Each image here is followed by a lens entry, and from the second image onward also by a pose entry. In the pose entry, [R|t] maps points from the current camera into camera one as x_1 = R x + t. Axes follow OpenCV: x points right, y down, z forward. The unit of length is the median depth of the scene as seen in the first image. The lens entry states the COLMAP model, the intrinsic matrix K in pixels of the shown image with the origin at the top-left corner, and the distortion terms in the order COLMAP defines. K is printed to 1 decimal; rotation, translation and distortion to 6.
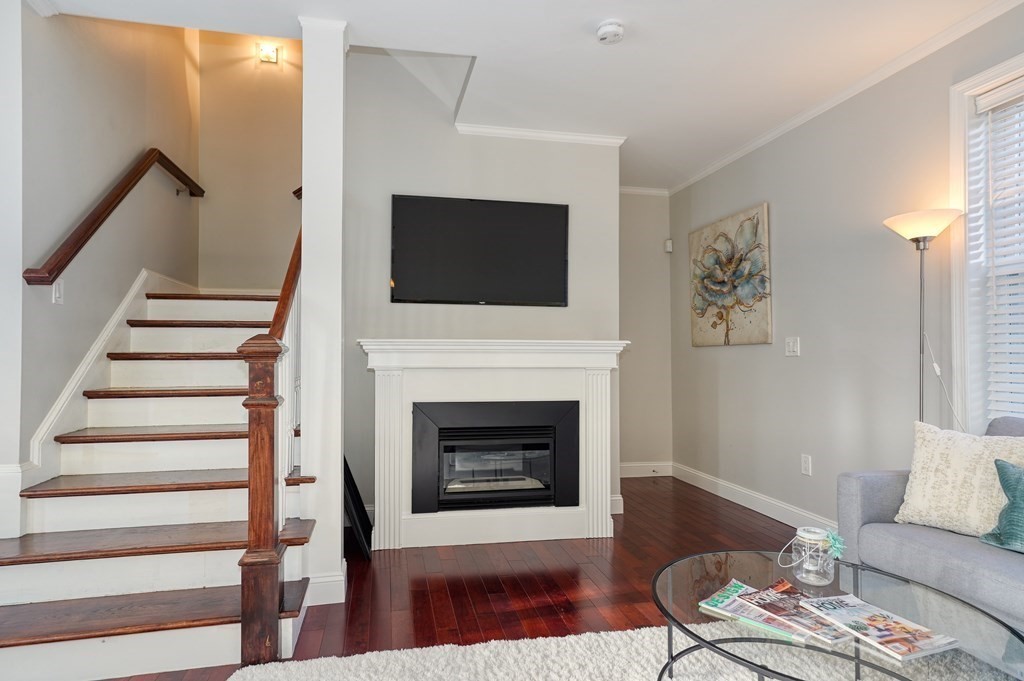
lens RADIAL K [[576.7, 0, 485.1], [0, 576.7, 345.5], [0, 0, 1]] dist [0.017260, 0.000314]
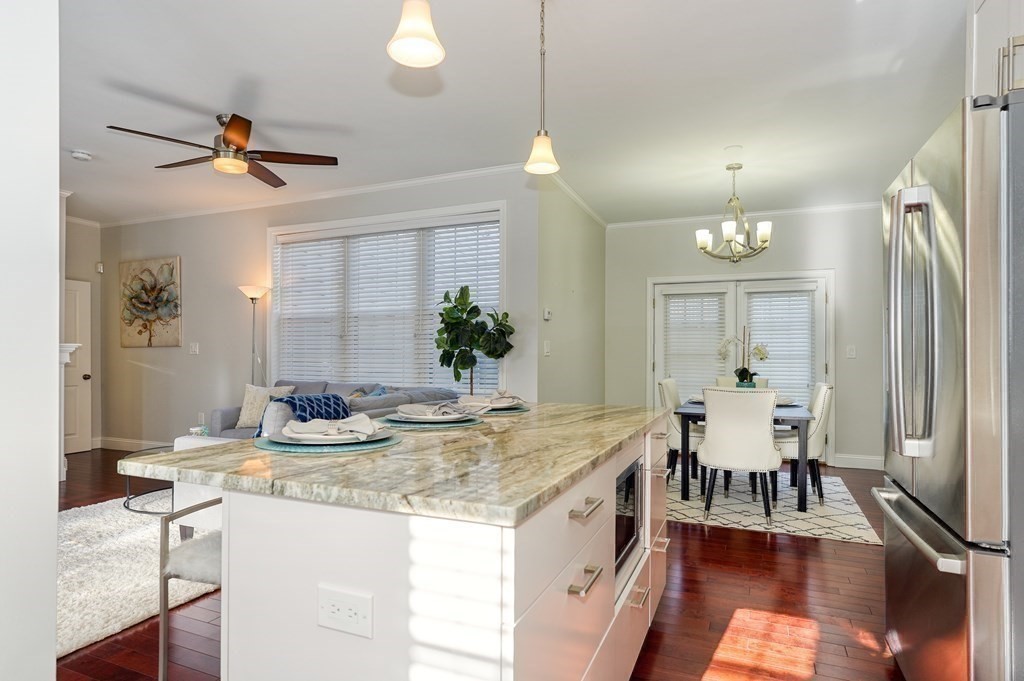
lens RADIAL K [[576.7, 0, 485.1], [0, 576.7, 345.5], [0, 0, 1]] dist [0.017260, 0.000314]
pose [[0.588654, 0.010638, 0.808315, -0.266869], [-0.013995, 0.999898, -0.002968, -0.011748], [-0.808264, -0.009565, 0.588743, -0.543590]]
